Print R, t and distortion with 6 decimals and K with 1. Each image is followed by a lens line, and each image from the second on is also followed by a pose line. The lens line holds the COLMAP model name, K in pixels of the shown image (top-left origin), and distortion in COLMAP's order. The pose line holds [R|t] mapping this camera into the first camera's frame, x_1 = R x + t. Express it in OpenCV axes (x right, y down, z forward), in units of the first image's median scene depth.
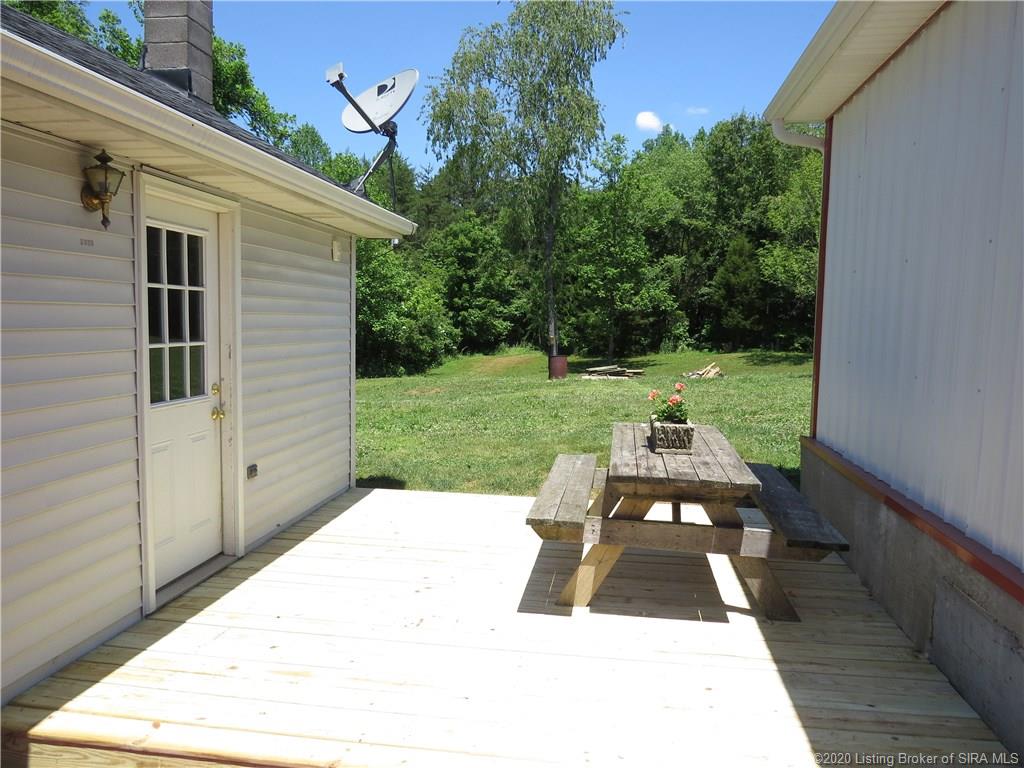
lens RADIAL K [[773.3, 0, 512.0], [0, 773.3, 384.0], [0, 0, 1]] dist [-0.010098, 0.002140]
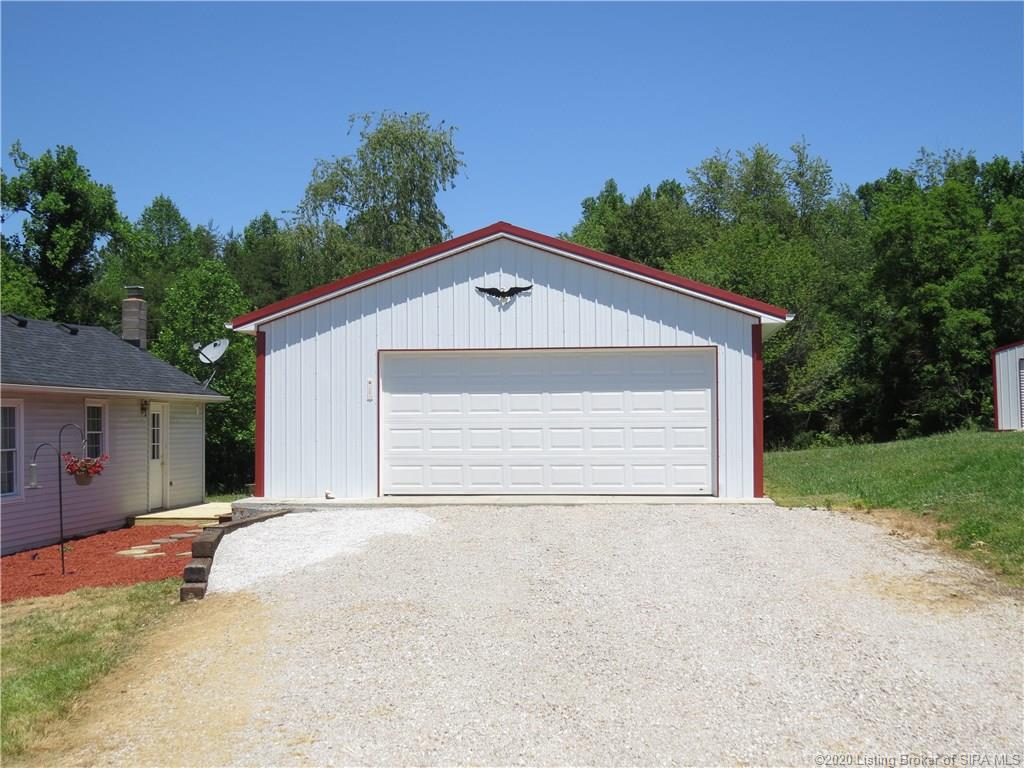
lens RADIAL K [[1187.7, 0, 512.0], [0, 1187.7, 384.0], [0, 0, 1]] dist [-0.088744, 0.014510]
pose [[0.998839, -0.028411, 0.038895, 0.904736], [0.032759, 0.992692, -0.116145, 0.318679], [-0.035311, 0.117284, 0.992470, -3.988438]]
